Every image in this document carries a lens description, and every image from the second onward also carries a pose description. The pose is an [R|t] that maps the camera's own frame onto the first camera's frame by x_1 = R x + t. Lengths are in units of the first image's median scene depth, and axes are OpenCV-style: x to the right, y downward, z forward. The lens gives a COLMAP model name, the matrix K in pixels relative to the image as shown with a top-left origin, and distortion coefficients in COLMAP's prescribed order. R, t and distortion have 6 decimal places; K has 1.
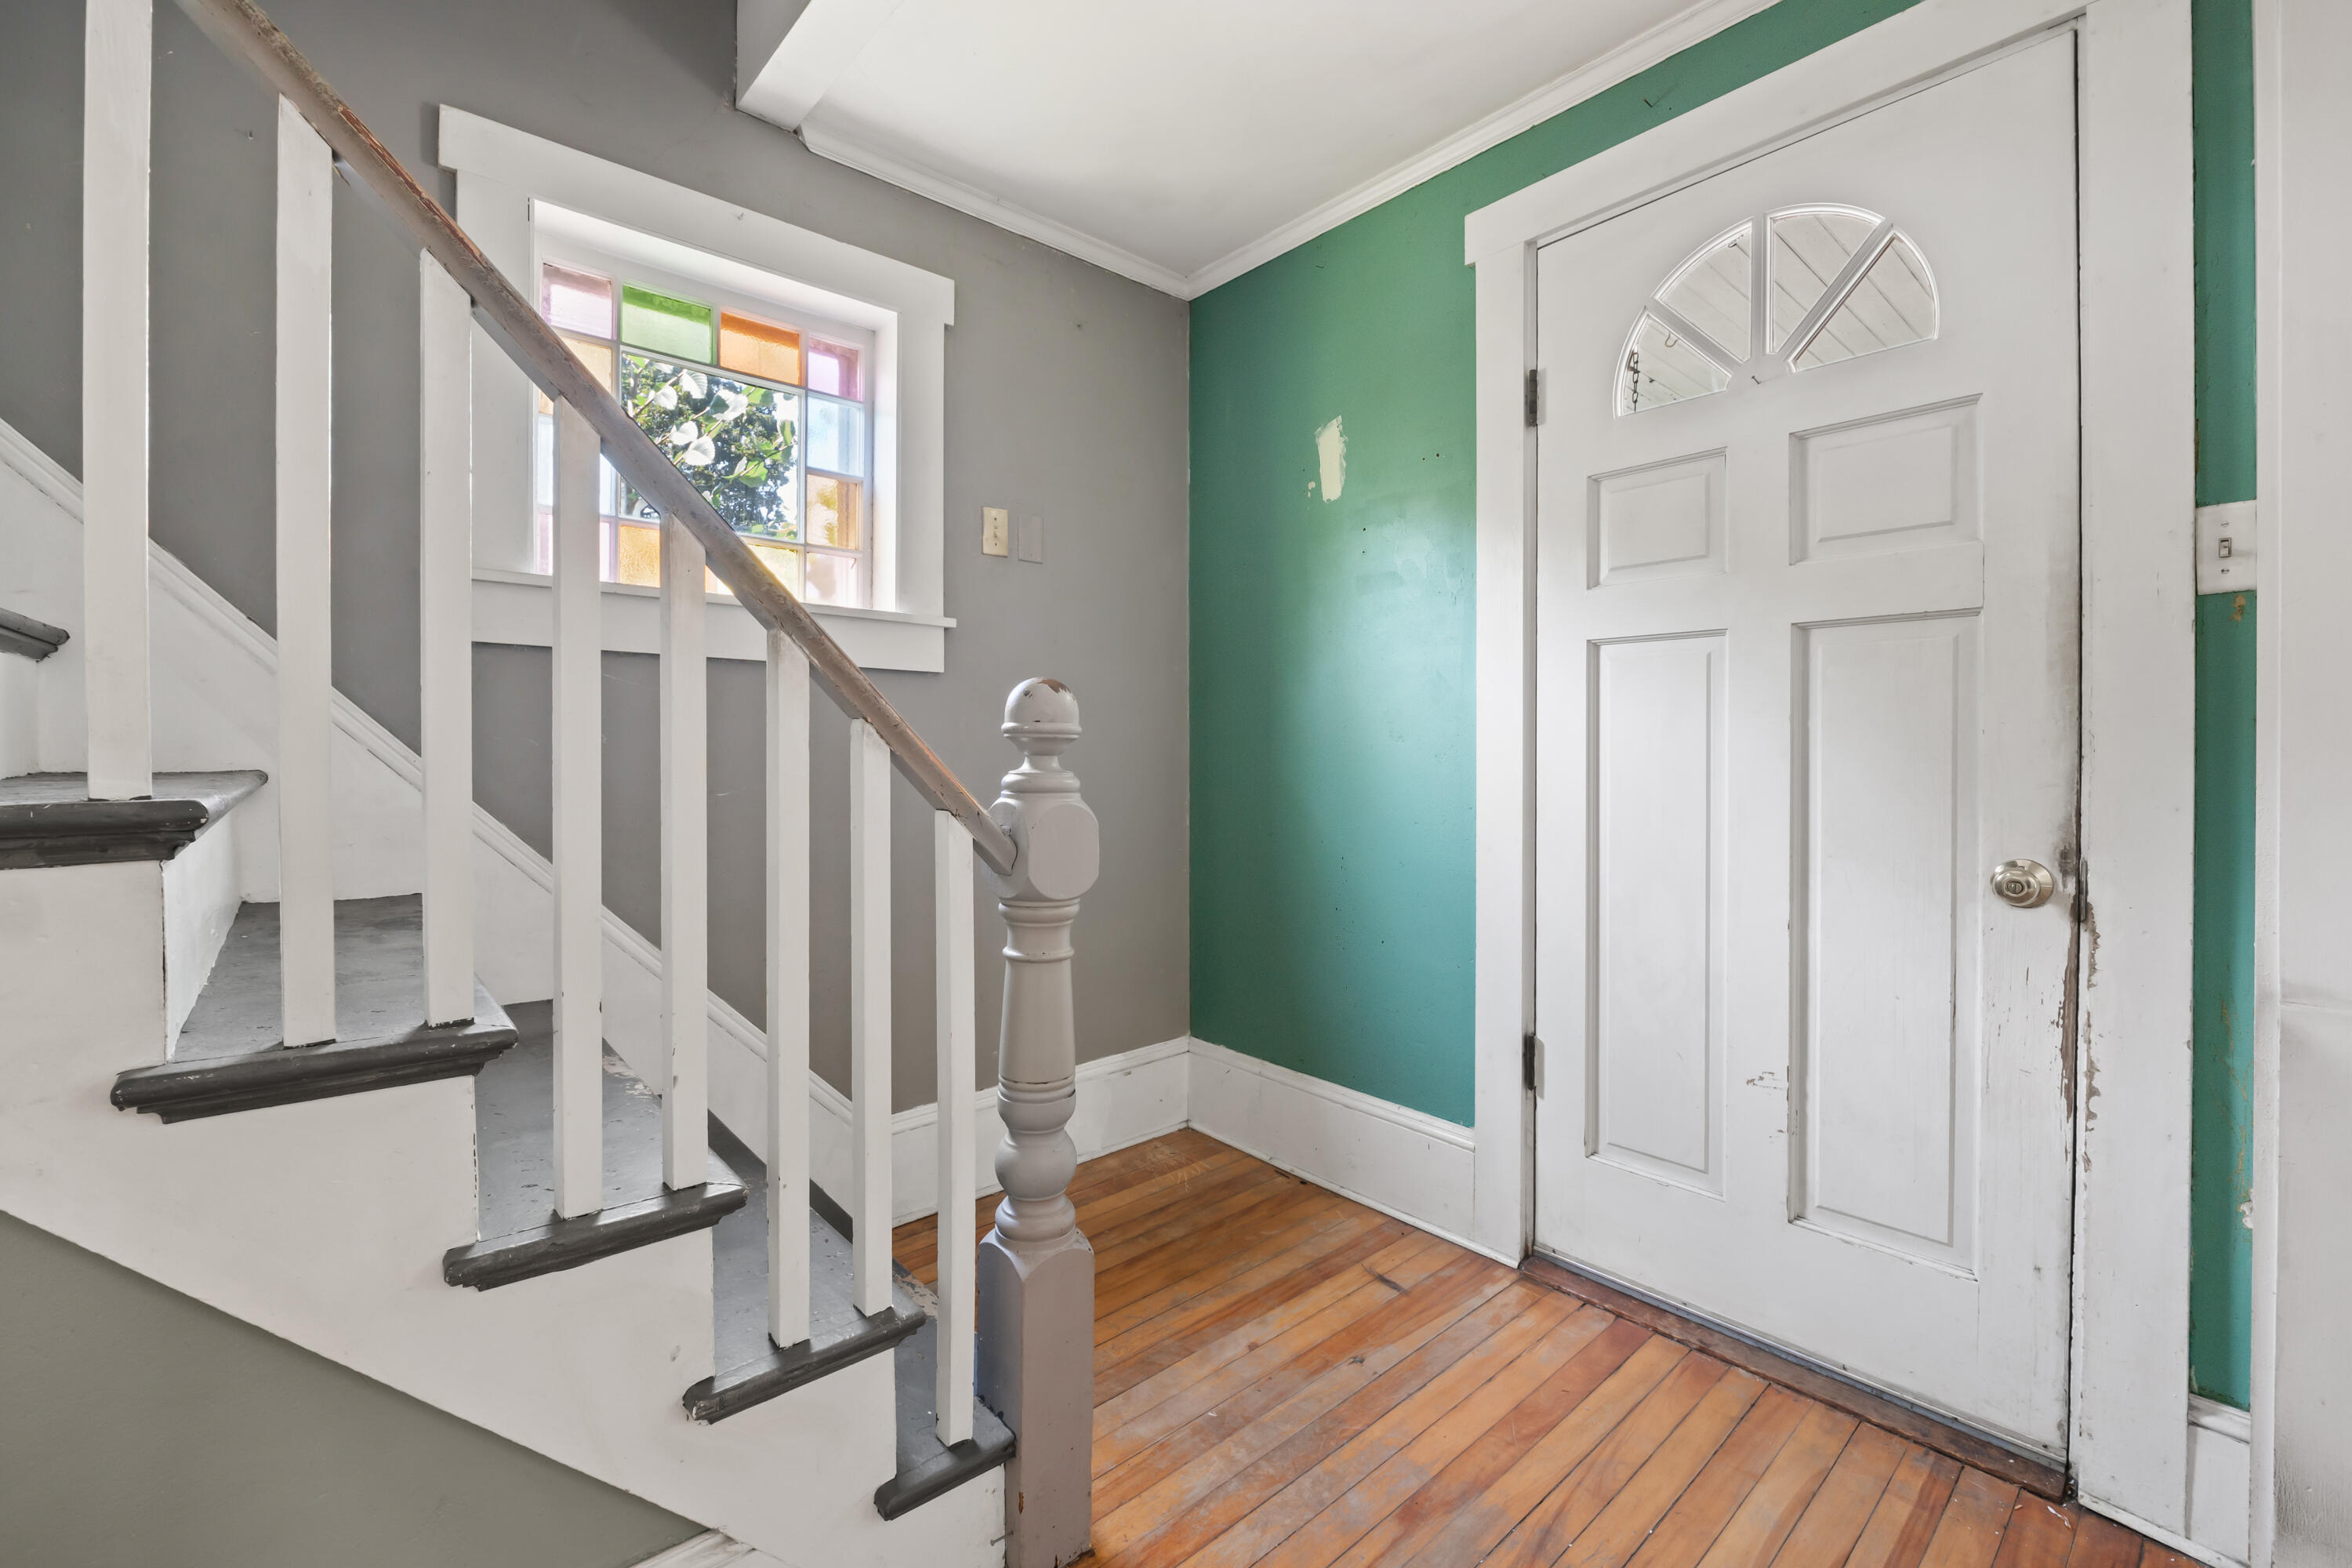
lens RADIAL K [[997.3, 0, 1178.3], [0, 997.3, 765.0], [0, 0, 1]] dist [-0.008843, 0.000908]
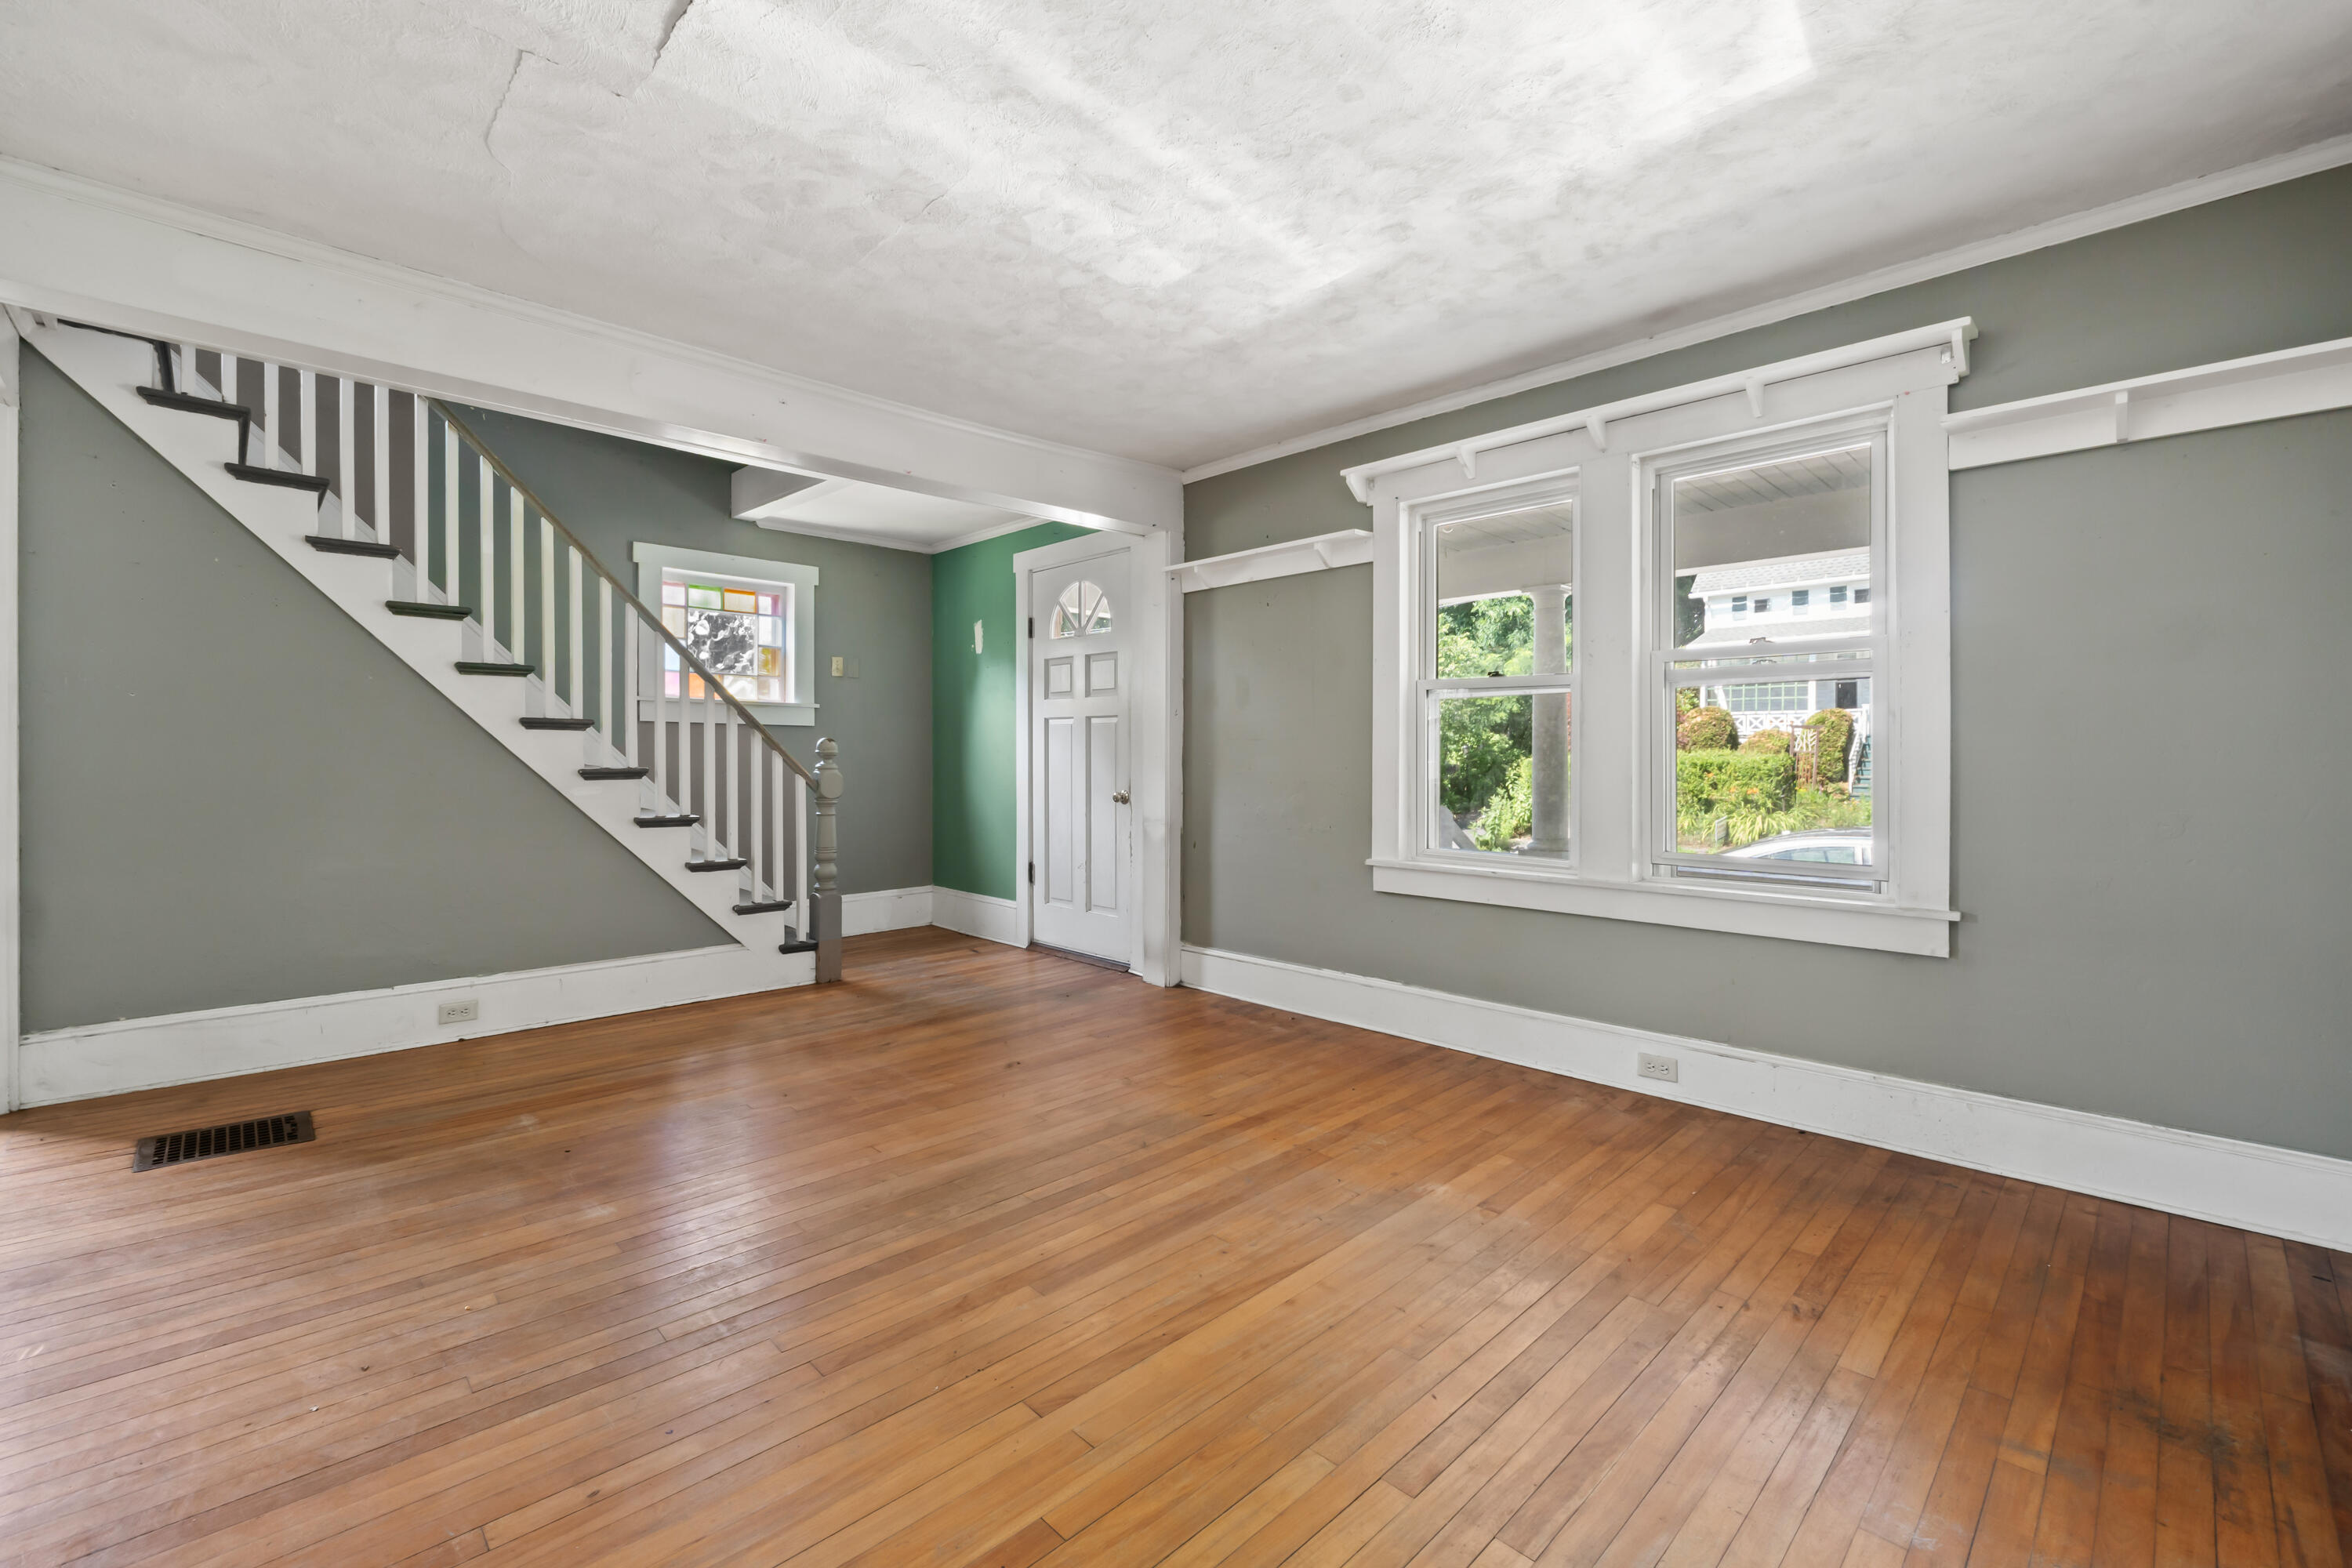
lens RADIAL K [[997.3, 0, 1171.4], [0, 997.3, 768.9], [0, 0, 1]] dist [-0.008843, 0.000908]
pose [[0.998823, -0.002036, 0.048471, 0.607123], [0.002039, 0.999998, 0.000001, 0.017721], [-0.048471, 0.000098, 0.998825, -1.736010]]
